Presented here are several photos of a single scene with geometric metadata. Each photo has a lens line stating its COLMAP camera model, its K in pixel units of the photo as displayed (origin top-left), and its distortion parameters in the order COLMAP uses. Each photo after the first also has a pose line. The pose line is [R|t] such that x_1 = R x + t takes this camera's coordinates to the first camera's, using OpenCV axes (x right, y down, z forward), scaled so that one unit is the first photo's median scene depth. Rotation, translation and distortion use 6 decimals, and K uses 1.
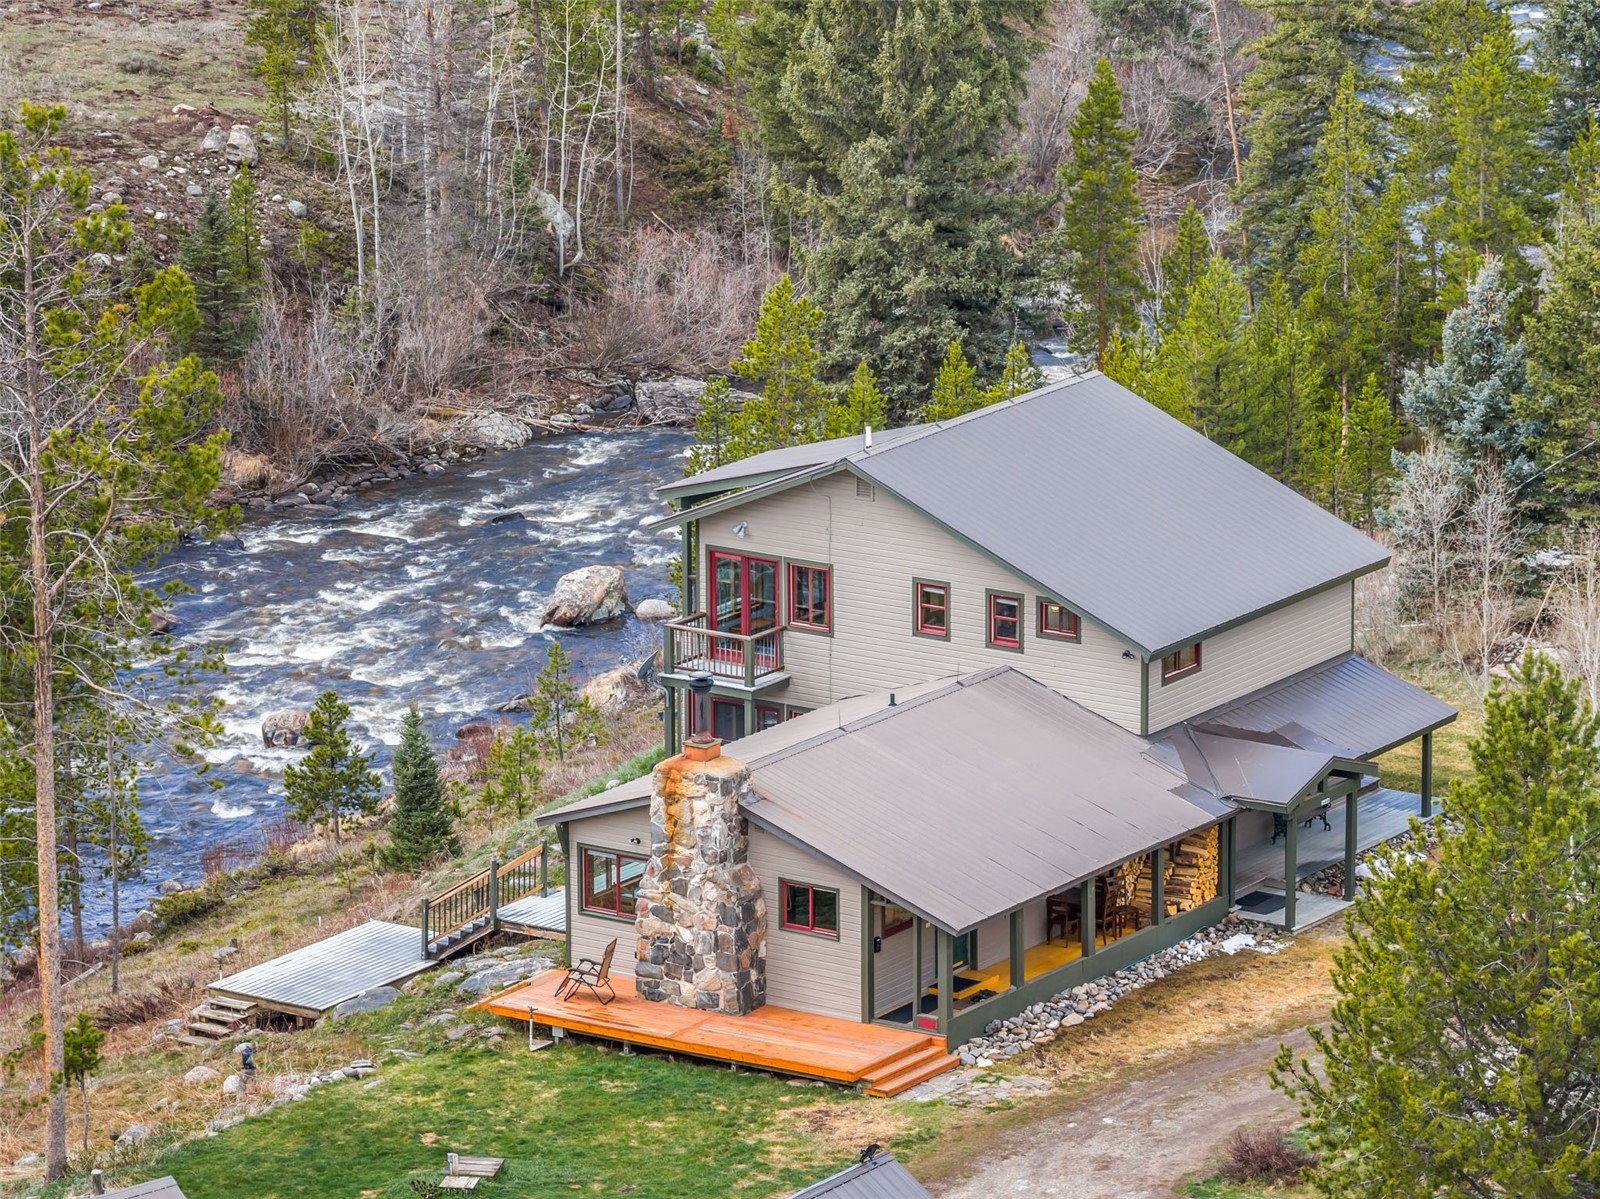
lens RADIAL K [[6841.8, 0, 806.5], [0, 6841.8, 598.0], [0, 0, 1]] dist [0.549180, 1.542906]
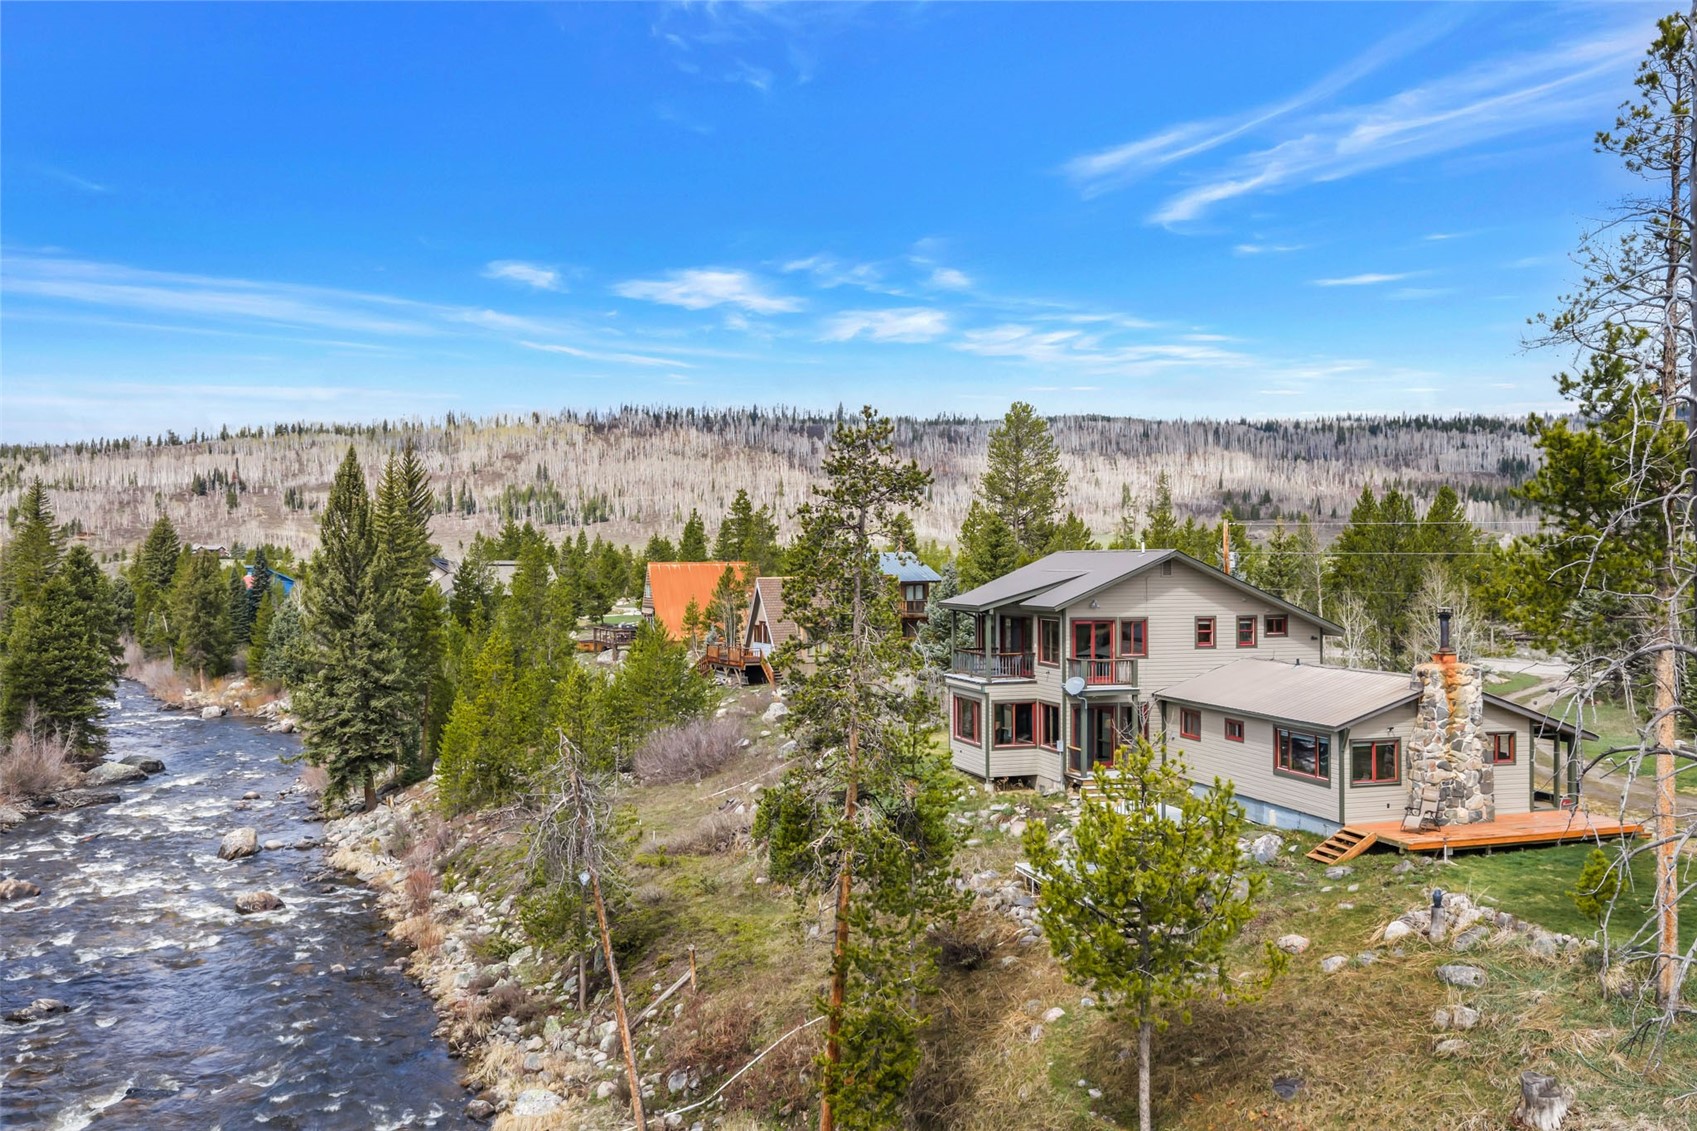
lens RADIAL K [[1348.4, 0, 866.9], [0, 1348.4, 564.6], [0, 0, 1]] dist [0.007441, 0.002270]
pose [[0.647632, 0.001709, 0.761951, -0.324487], [0.181696, 0.970803, -0.156613, 0.024768], [-0.739973, 0.239871, 0.628413, 0.855665]]
